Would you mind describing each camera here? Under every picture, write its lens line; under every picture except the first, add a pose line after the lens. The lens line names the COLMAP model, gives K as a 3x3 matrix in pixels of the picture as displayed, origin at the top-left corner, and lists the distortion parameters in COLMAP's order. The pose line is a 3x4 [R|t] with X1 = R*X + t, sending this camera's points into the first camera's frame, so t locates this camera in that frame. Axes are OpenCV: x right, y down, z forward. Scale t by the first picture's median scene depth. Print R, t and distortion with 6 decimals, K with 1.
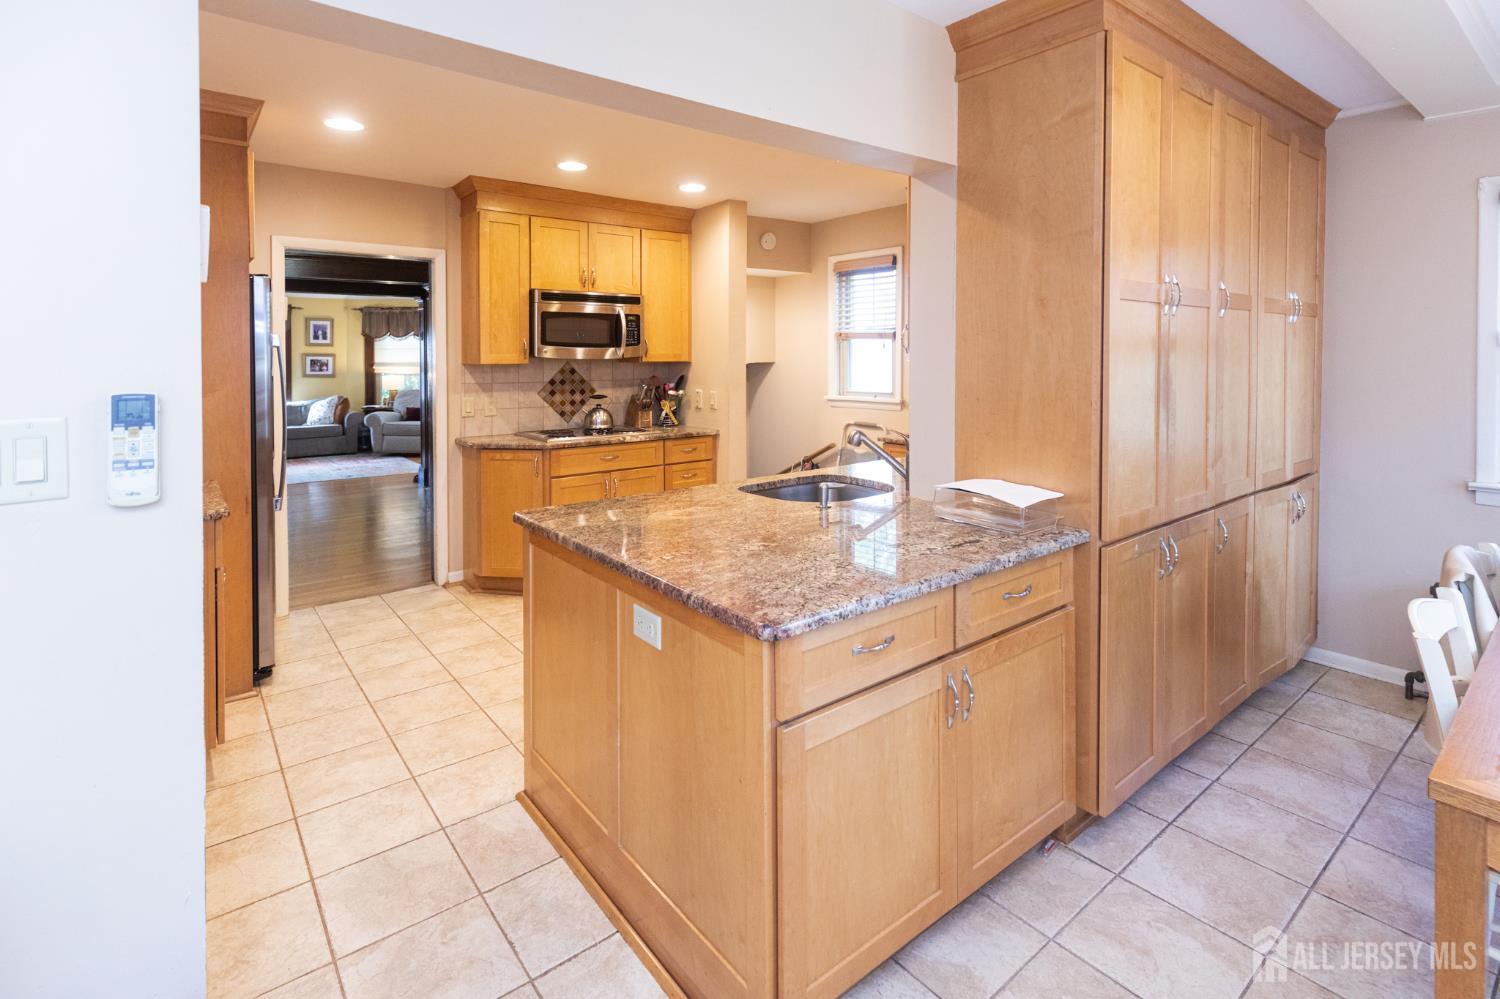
lens RADIAL K [[700.6, 0, 746.9], [0, 700.6, 365.4], [0, 0, 1]] dist [0.005494, -0.001300]
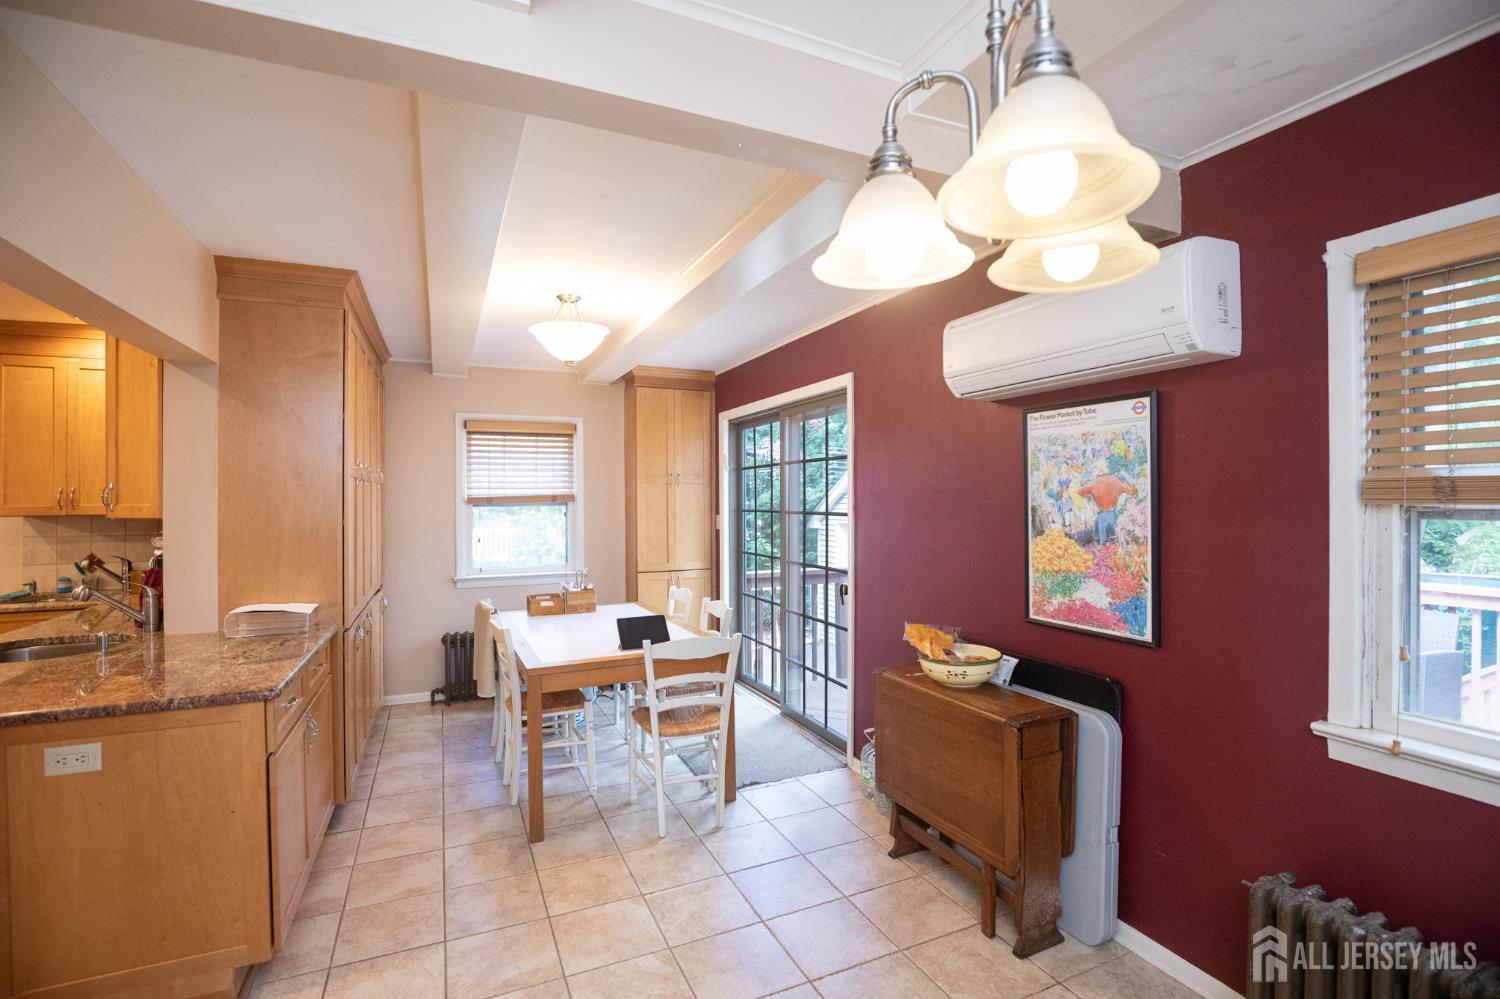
lens RADIAL K [[700.6, 0, 753.3], [0, 700.6, 502.1], [0, 0, 1]] dist [0.005494, -0.001300]
pose [[0.234073, -0.001194, 0.972218, -0.730583], [0.019768, 0.999798, -0.003532, -0.009982], [-0.972018, 0.020046, 0.234049, -0.243978]]
